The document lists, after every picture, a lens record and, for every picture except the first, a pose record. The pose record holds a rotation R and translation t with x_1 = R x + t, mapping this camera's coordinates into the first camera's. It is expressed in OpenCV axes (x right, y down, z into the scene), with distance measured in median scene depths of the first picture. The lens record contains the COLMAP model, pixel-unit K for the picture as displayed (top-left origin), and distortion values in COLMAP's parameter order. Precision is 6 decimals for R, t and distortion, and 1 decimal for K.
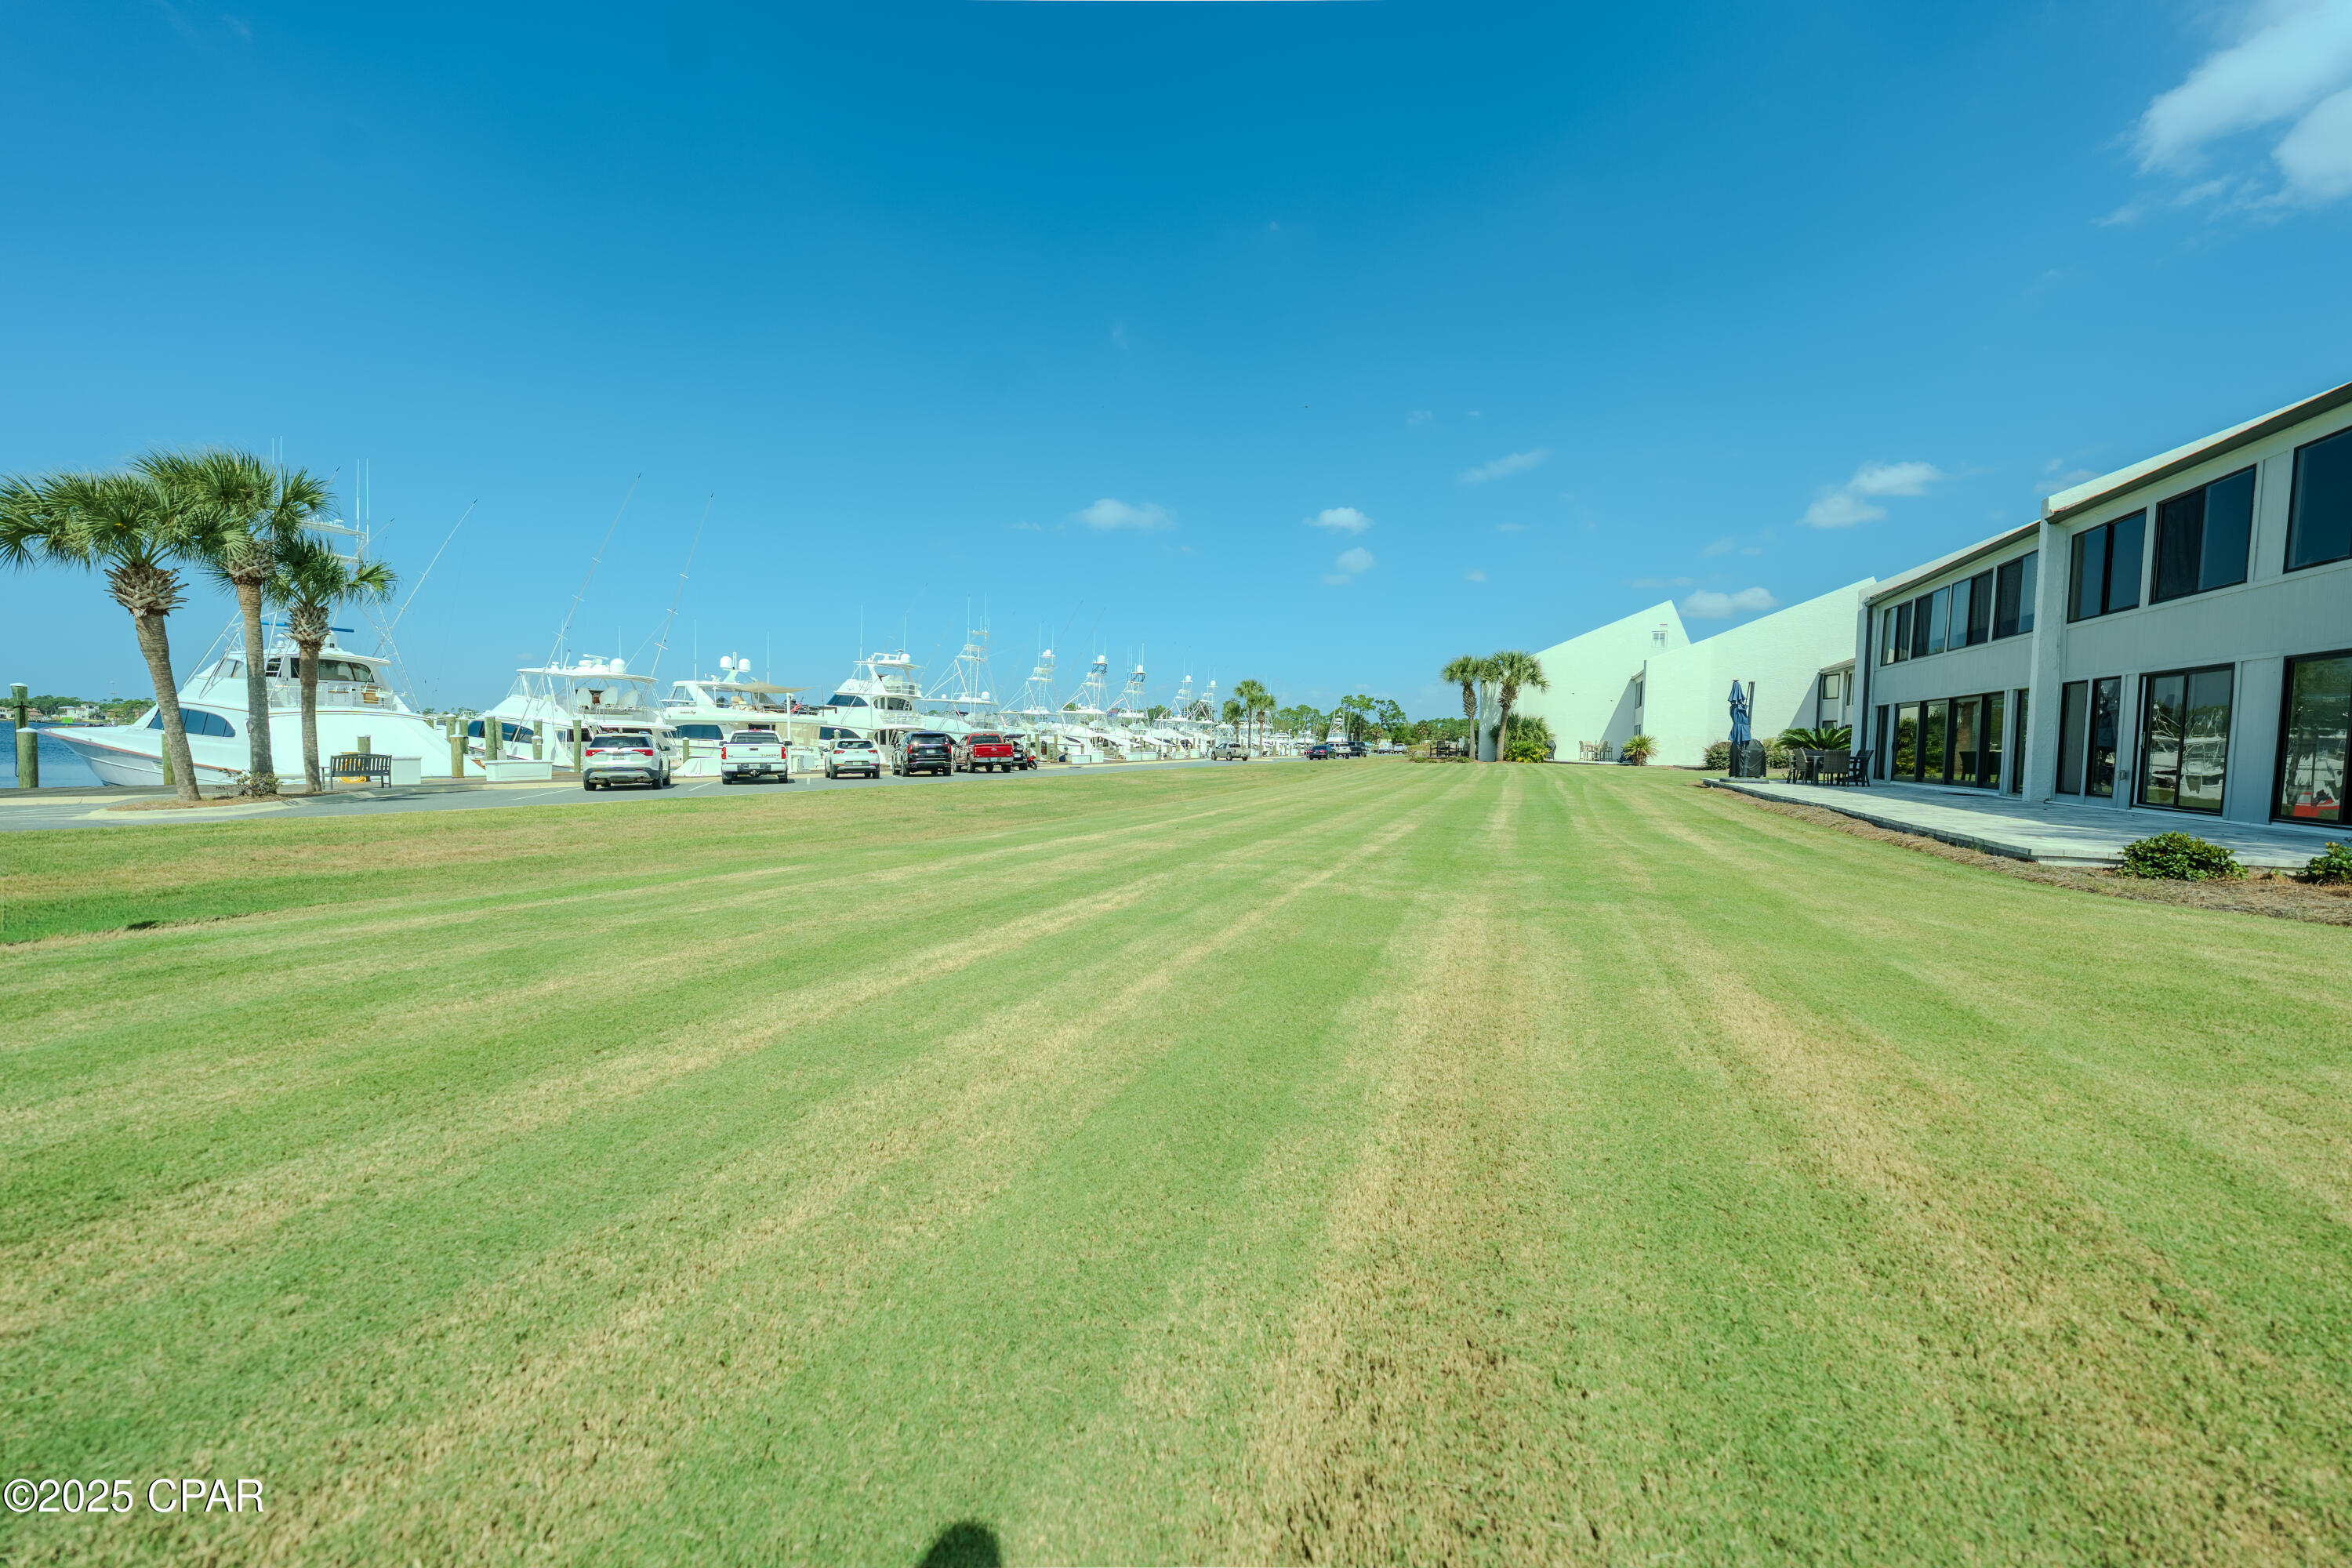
lens RADIAL K [[797.7, 0, 1179.0], [0, 797.7, 785.3], [0, 0, 1]] dist [-0.004010, 0.000501]
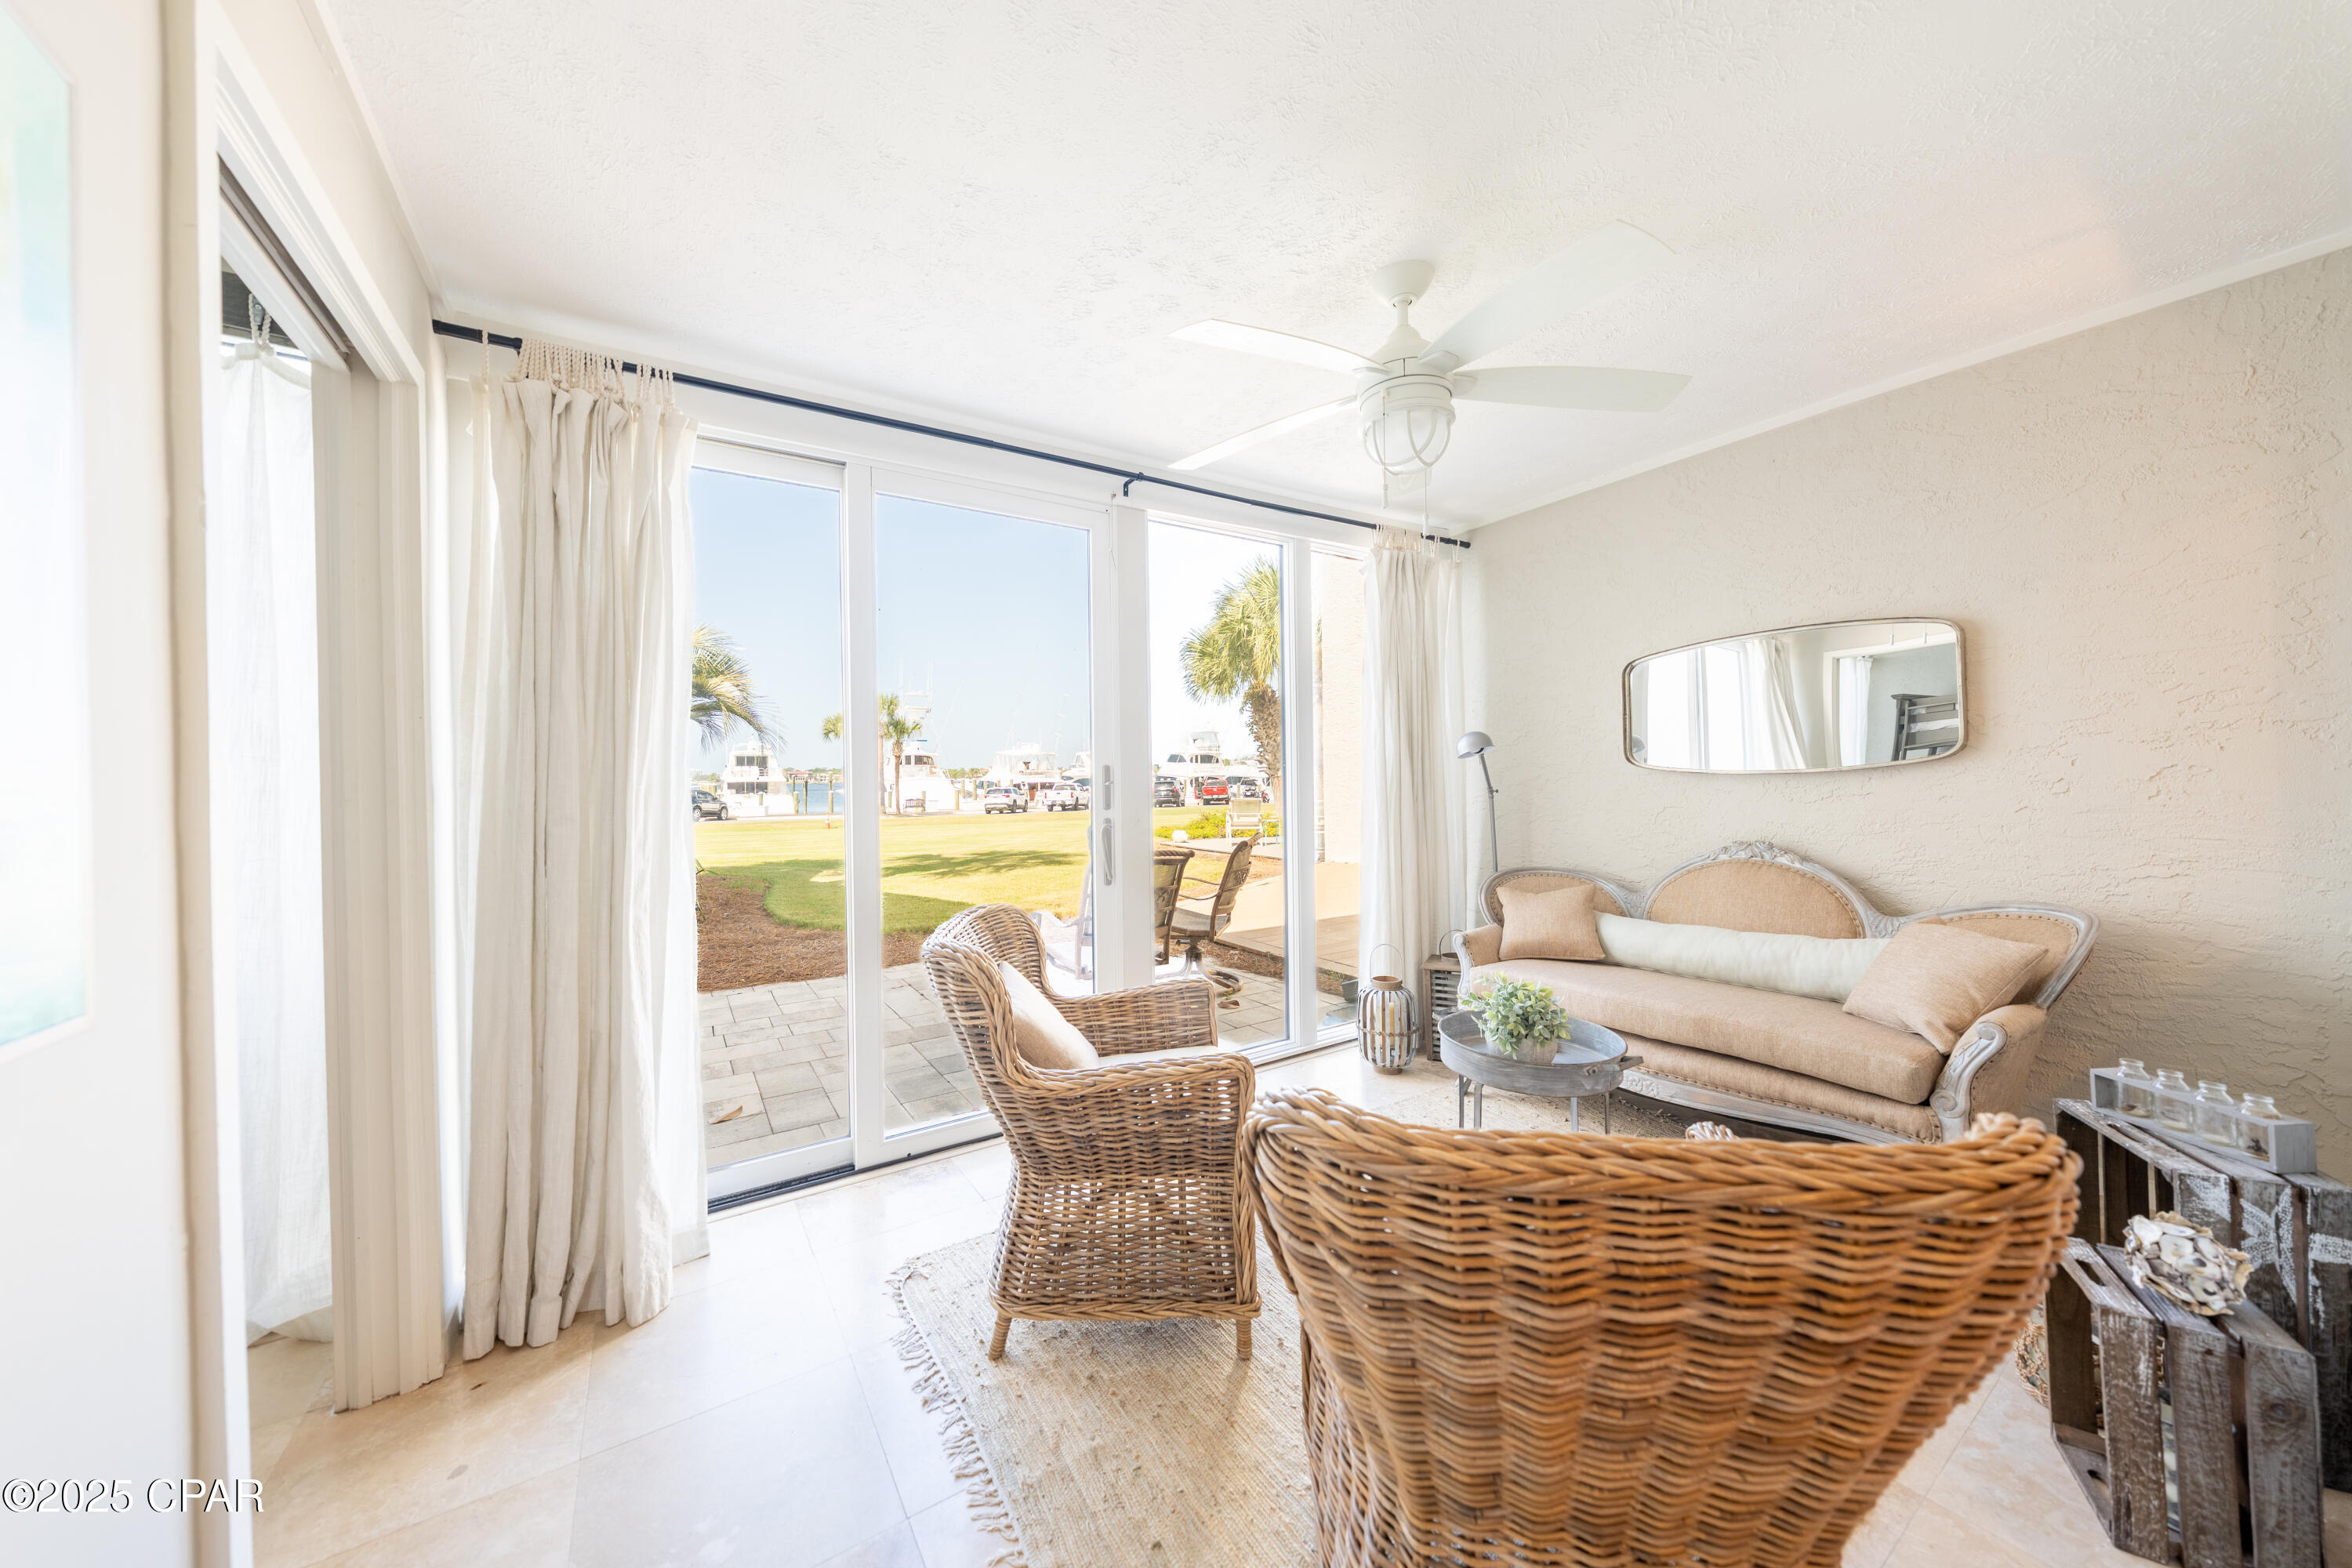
lens RADIAL K [[797.7, 0, 1180.3], [0, 797.7, 780.3], [0, 0, 1]] dist [-0.004010, 0.000501]
pose [[0.846353, -0.027554, -0.531909, 0.436827], [-0.000618, 0.998610, -0.052713, 0.015084], [0.532622, 0.044942, 0.845159, -0.288271]]
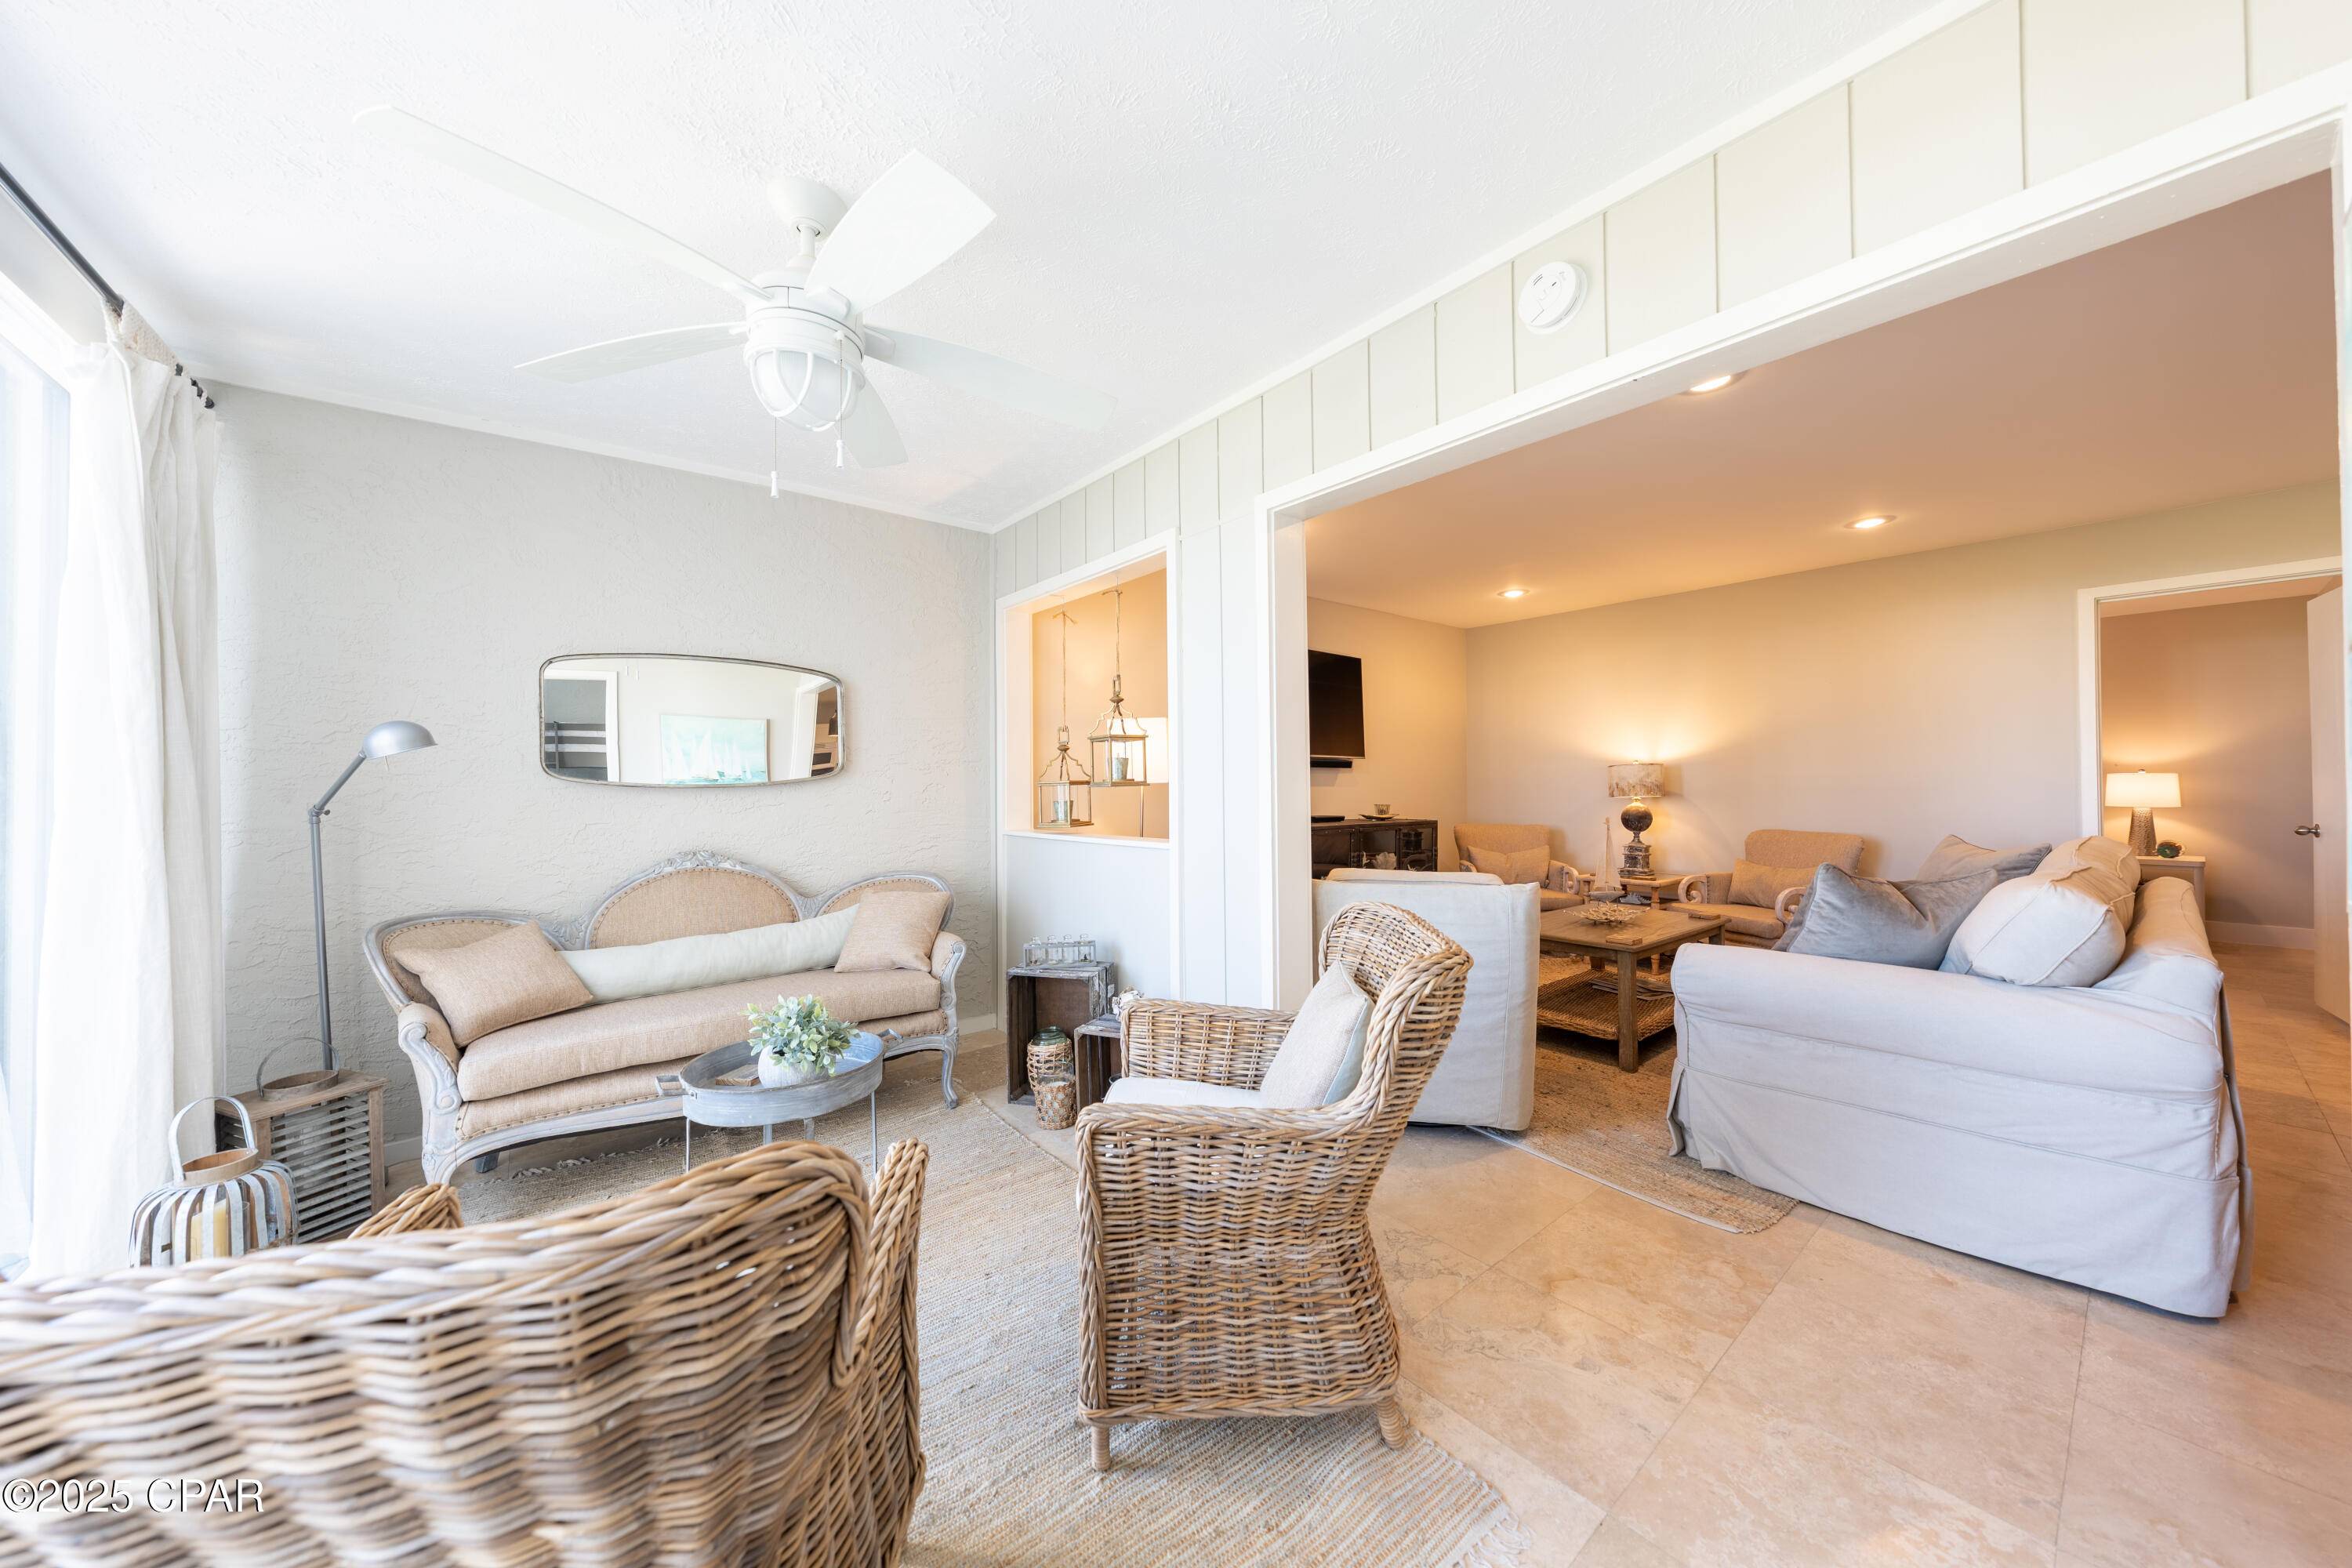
lens RADIAL K [[797.7, 0, 1181.6], [0, 797.7, 776.2], [0, 0, 1]] dist [-0.004010, 0.000501]
pose [[0.443798, -0.010926, 0.896060, 0.401251], [0.066141, 0.997598, -0.020594, 0.014401], [-0.893682, 0.068406, 0.443455, -0.277667]]
